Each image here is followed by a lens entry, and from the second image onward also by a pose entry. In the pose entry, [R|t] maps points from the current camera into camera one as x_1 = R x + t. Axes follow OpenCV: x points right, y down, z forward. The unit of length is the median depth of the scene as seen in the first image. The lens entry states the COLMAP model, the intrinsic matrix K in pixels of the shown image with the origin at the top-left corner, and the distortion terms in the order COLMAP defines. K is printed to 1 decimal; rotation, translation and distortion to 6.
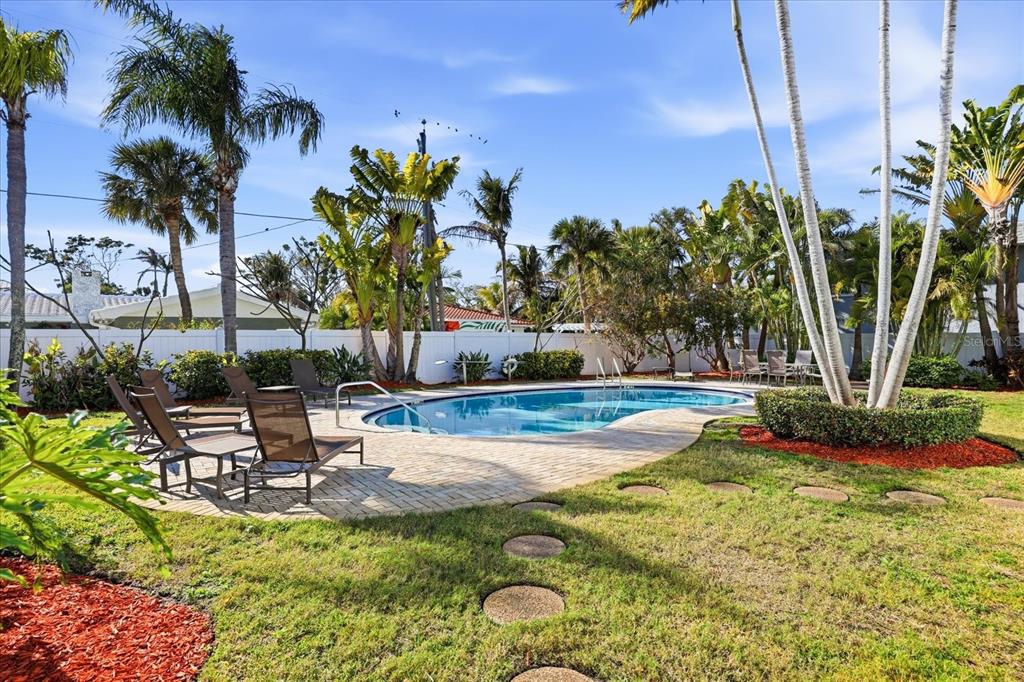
lens RADIAL K [[507.2, 0, 523.1], [0, 507.2, 343.9], [0, 0, 1]] dist [-0.004629, 0.001833]
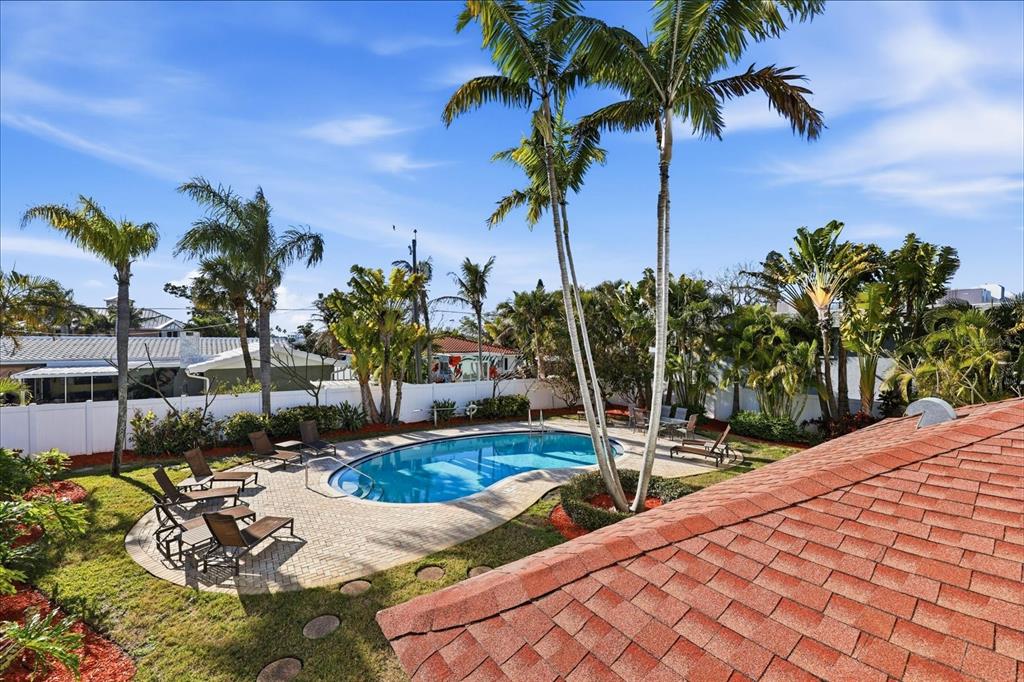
lens RADIAL K [[406.1, 0, 518.7], [0, 406.1, 341.8], [0, 0, 1]] dist [-0.002910, 0.000156]
pose [[0.997249, 0.011018, -0.073305, 0.198526], [-0.011139, 0.999937, -0.001246, -0.155548], [0.073286, 0.002059, 0.997309, -0.106970]]
